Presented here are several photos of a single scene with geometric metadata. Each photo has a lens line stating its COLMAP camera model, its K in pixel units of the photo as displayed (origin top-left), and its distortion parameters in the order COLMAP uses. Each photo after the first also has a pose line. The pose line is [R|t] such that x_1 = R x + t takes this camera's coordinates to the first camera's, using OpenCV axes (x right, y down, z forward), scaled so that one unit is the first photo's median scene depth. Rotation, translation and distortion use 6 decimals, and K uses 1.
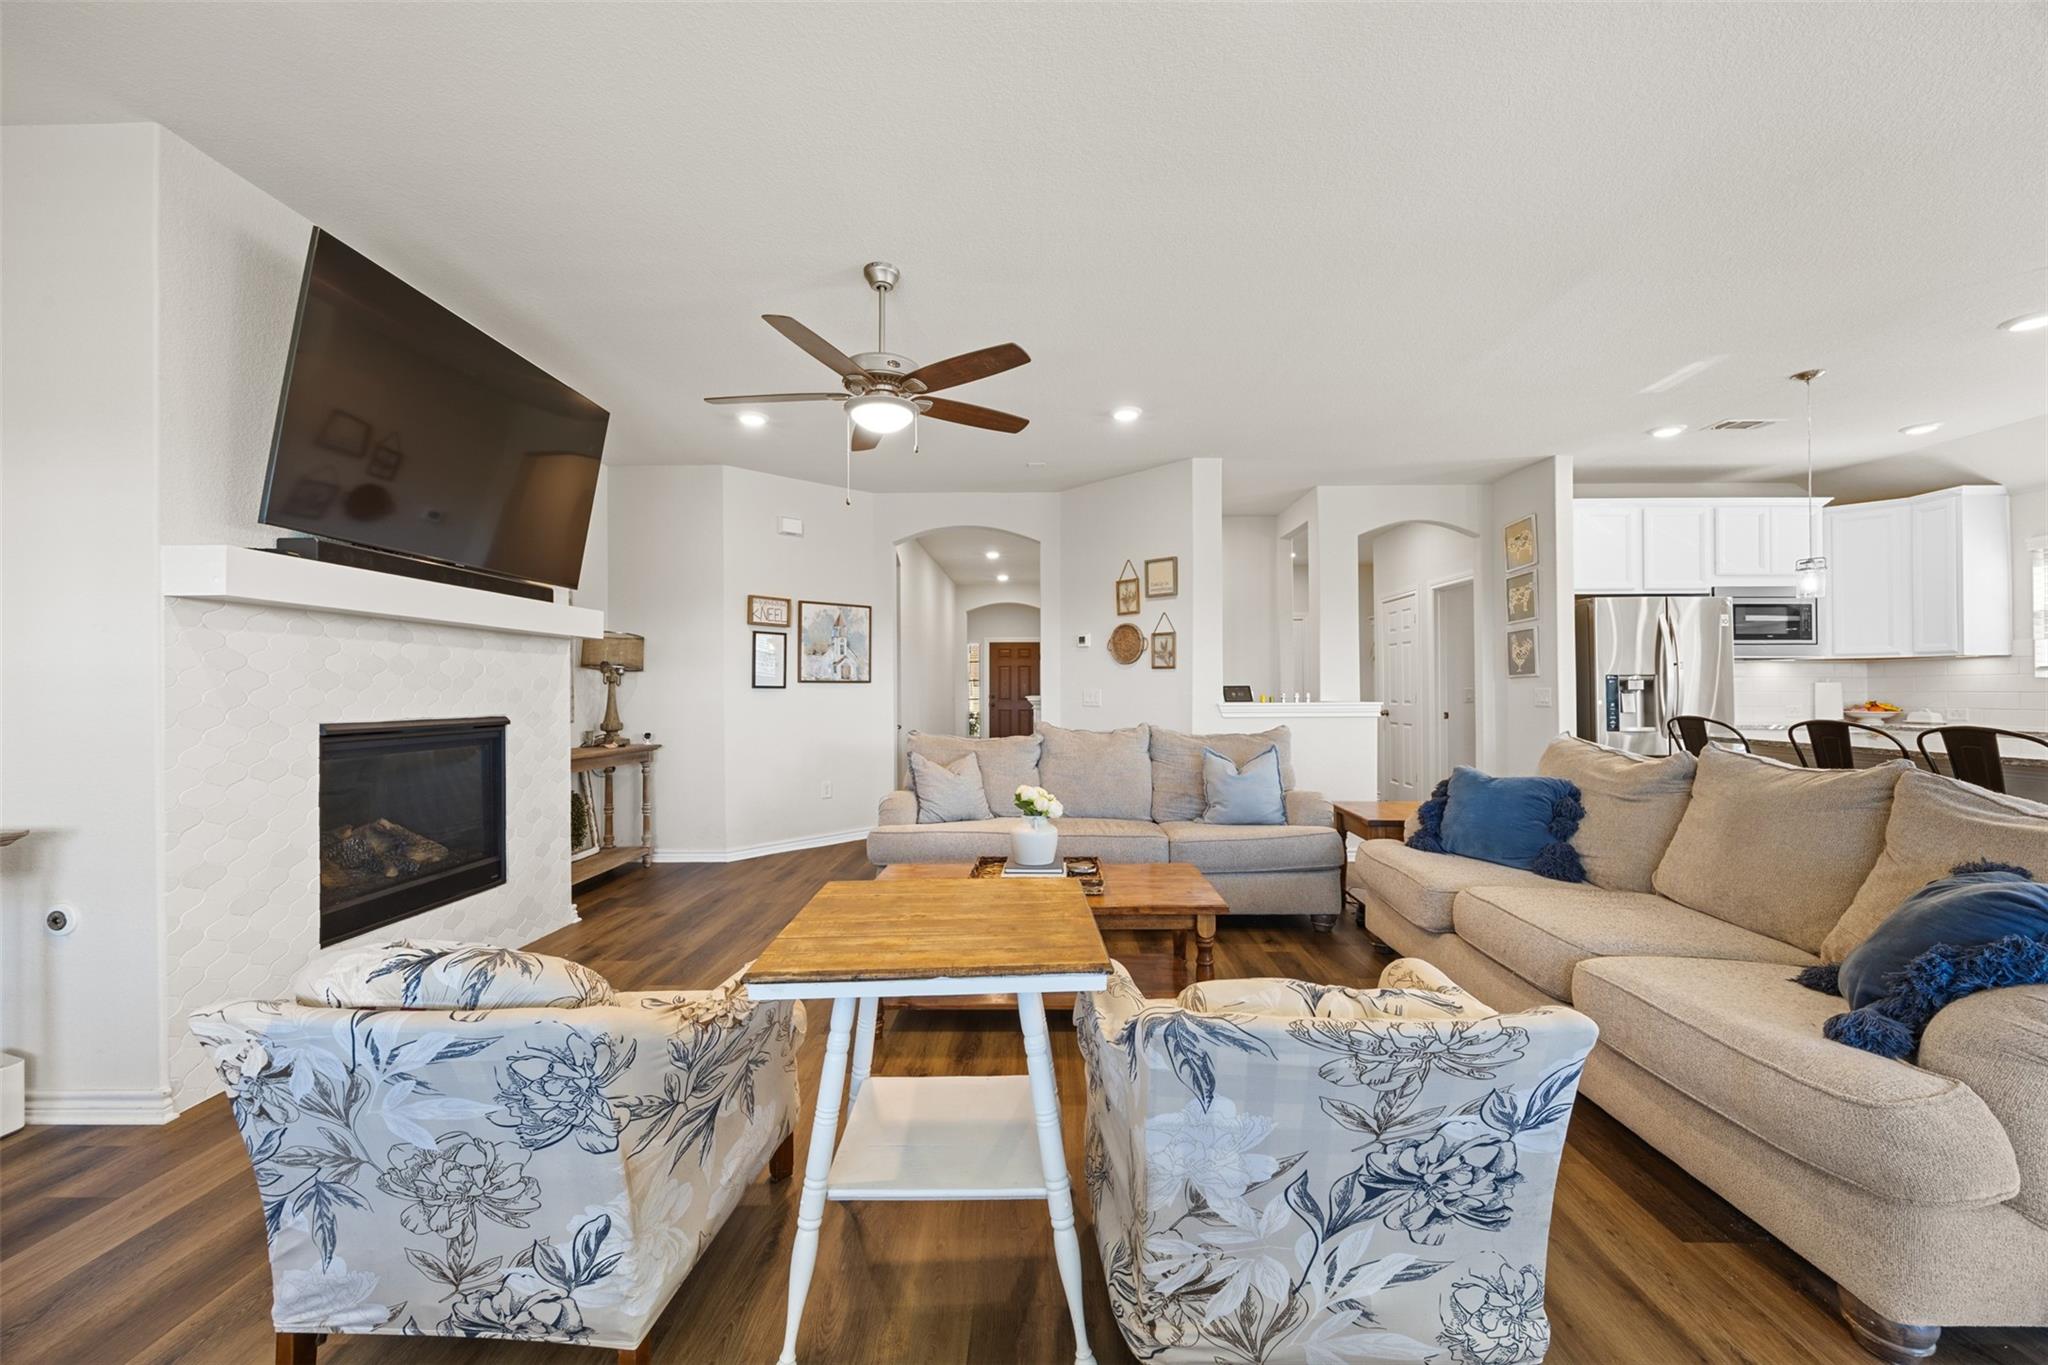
lens RADIAL K [[779.1, 0, 1035.6], [0, 779.1, 684.7], [0, 0, 1]] dist [-0.002724, 0.000274]
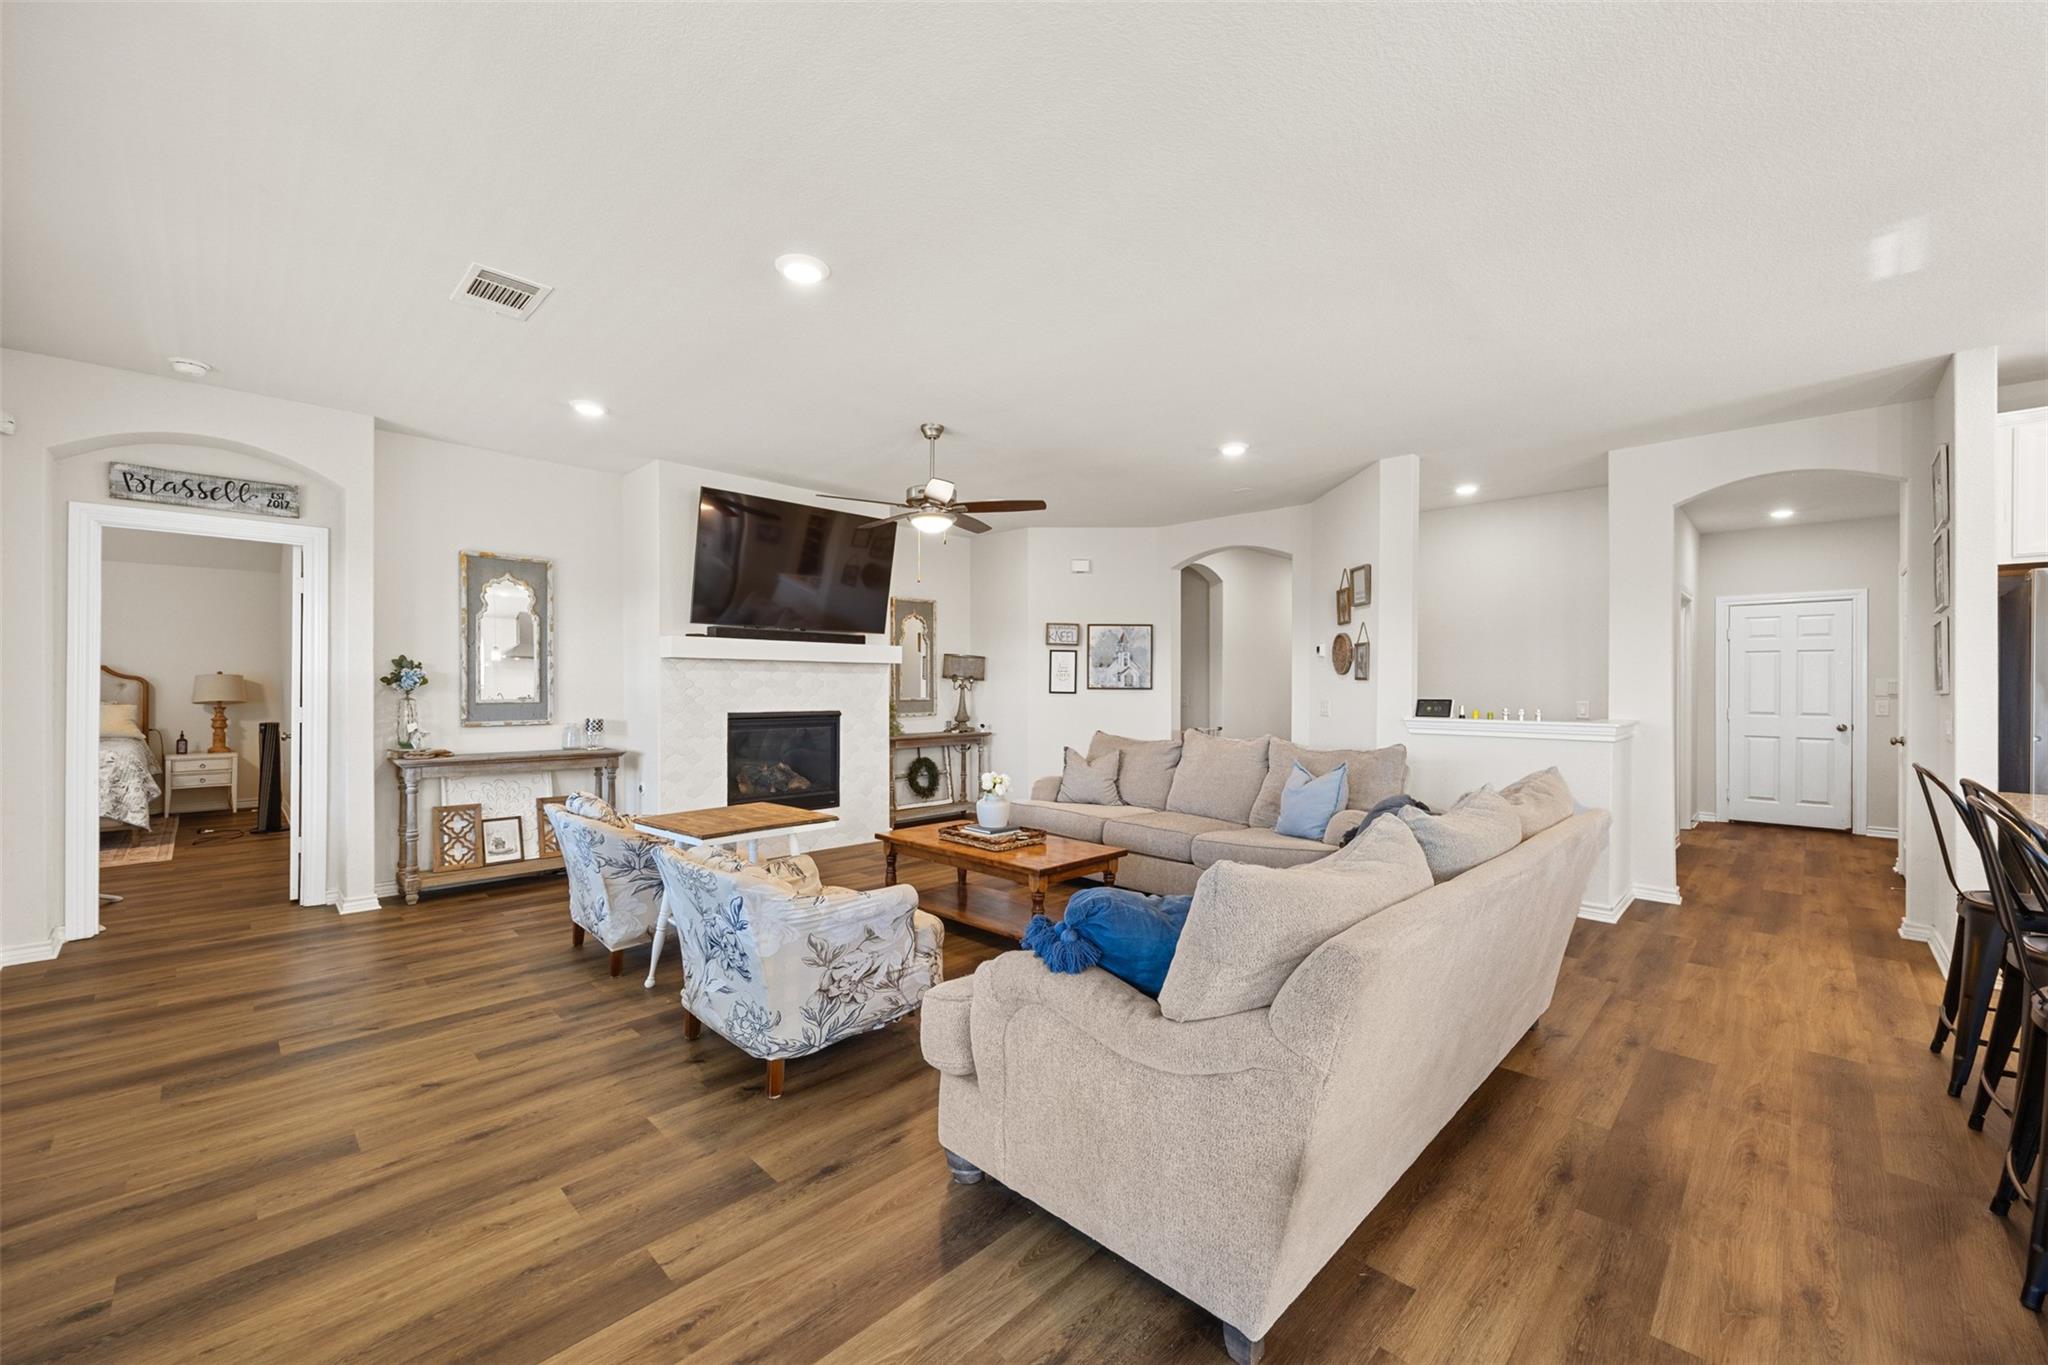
lens RADIAL K [[801.2, 0, 1036.9], [0, 801.2, 686.3], [0, 0, 1]] dist [-0.000822, 0.000450]
pose [[0.731455, 0.009270, -0.681827, 0.560509], [-0.003082, 0.999942, 0.010289, -0.022227], [0.681883, -0.005424, 0.731441, -0.004656]]
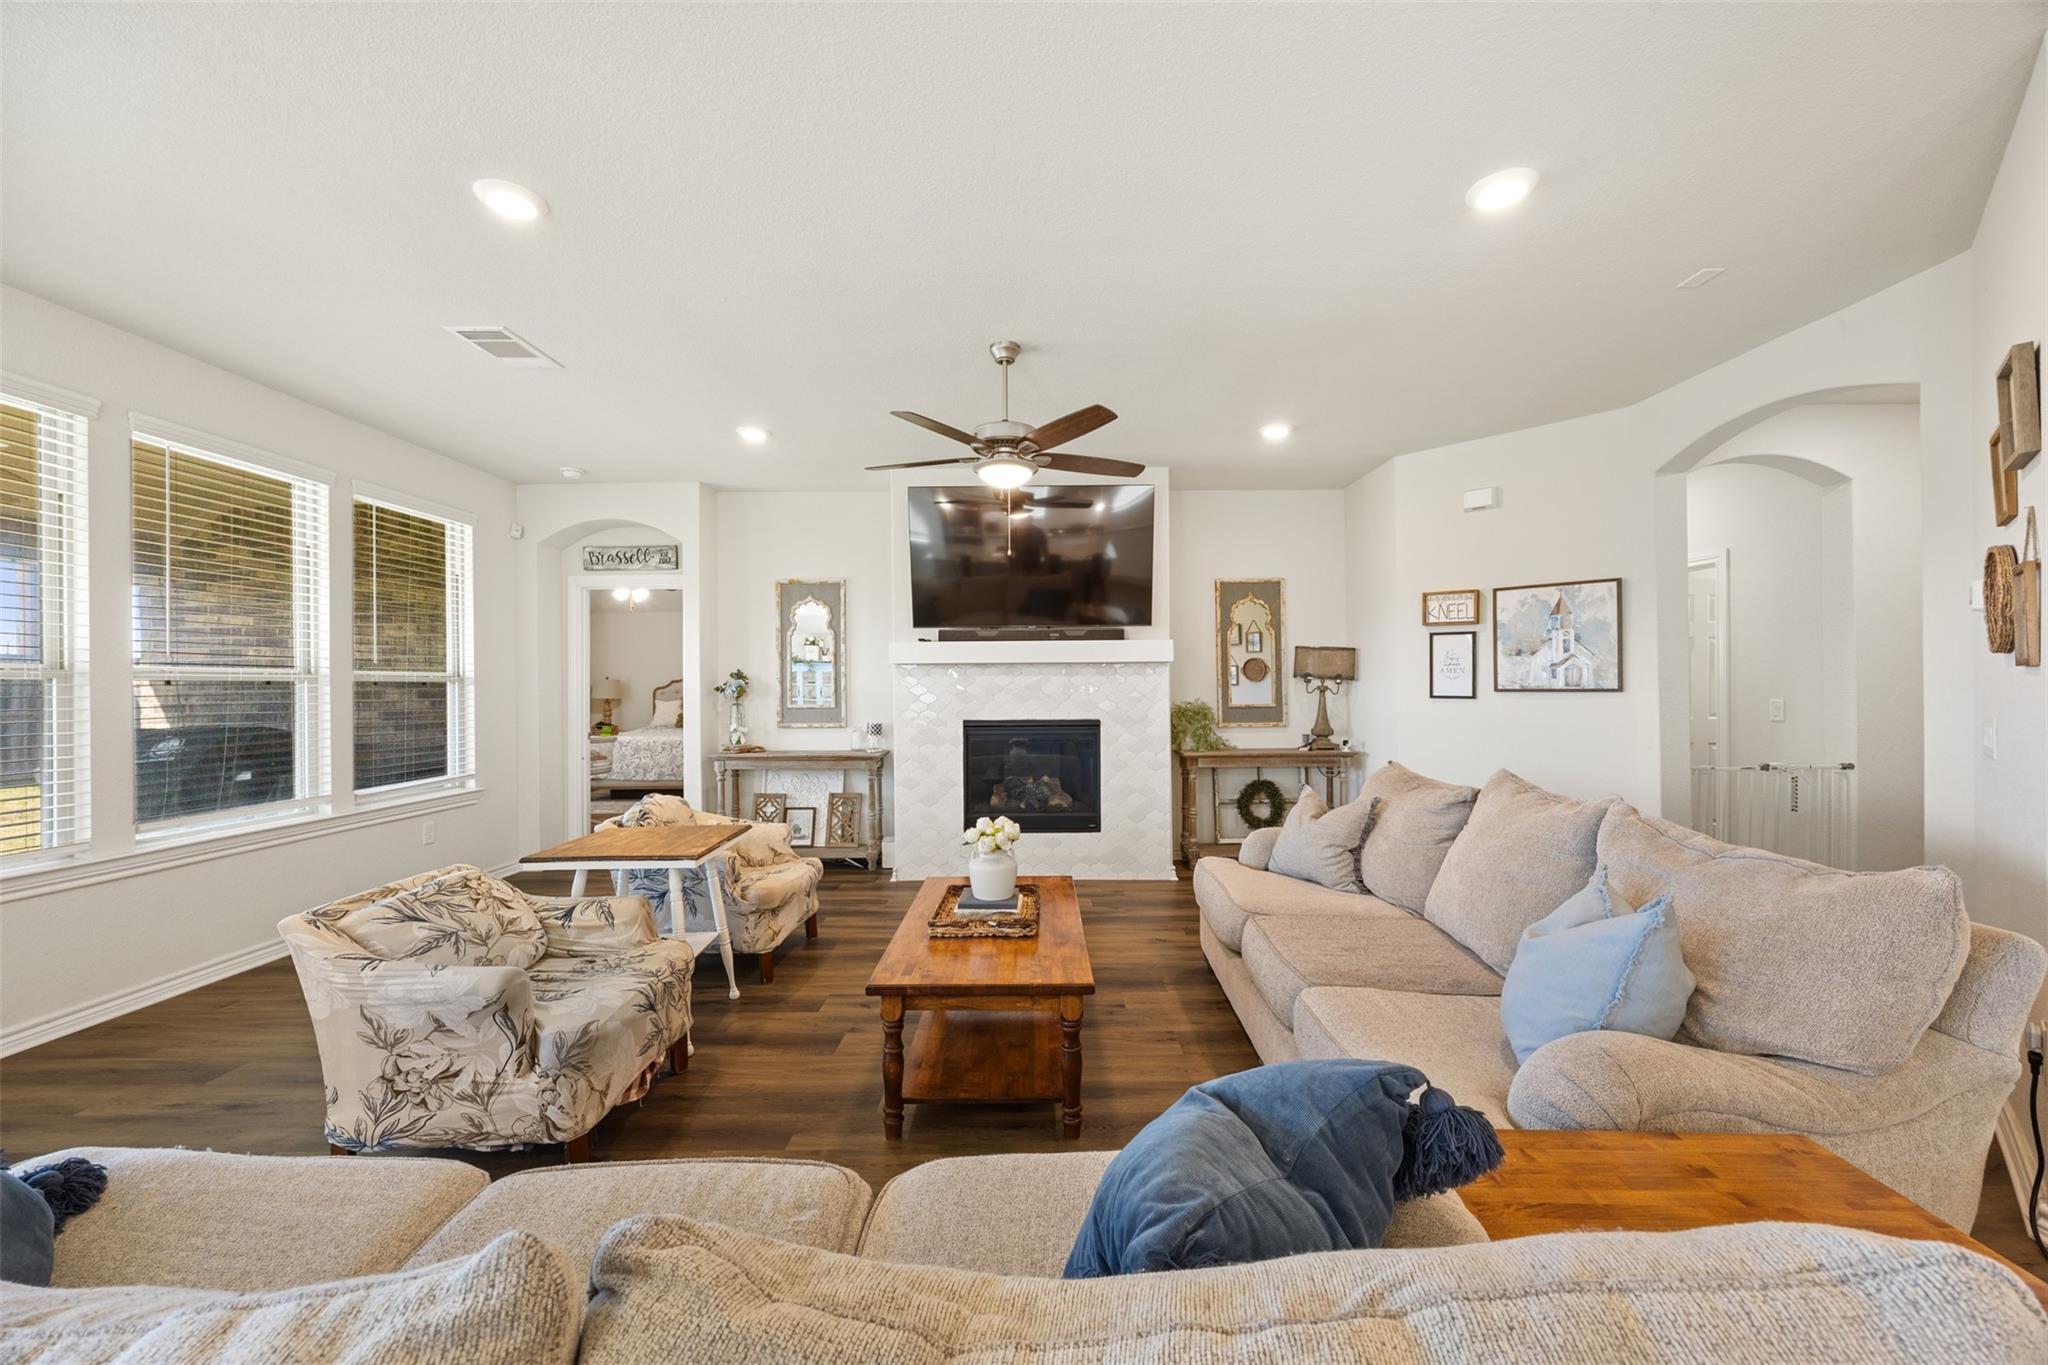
lens RADIAL K [[779.1, 0, 1035.6], [0, 779.1, 684.7], [0, 0, 1]] dist [-0.002724, 0.000274]
pose [[0.015727, 0.003052, -0.999872, 0.520551], [0.015108, 0.999880, 0.003290, -0.021103], [0.999762, -0.015157, 0.015679, 0.558534]]
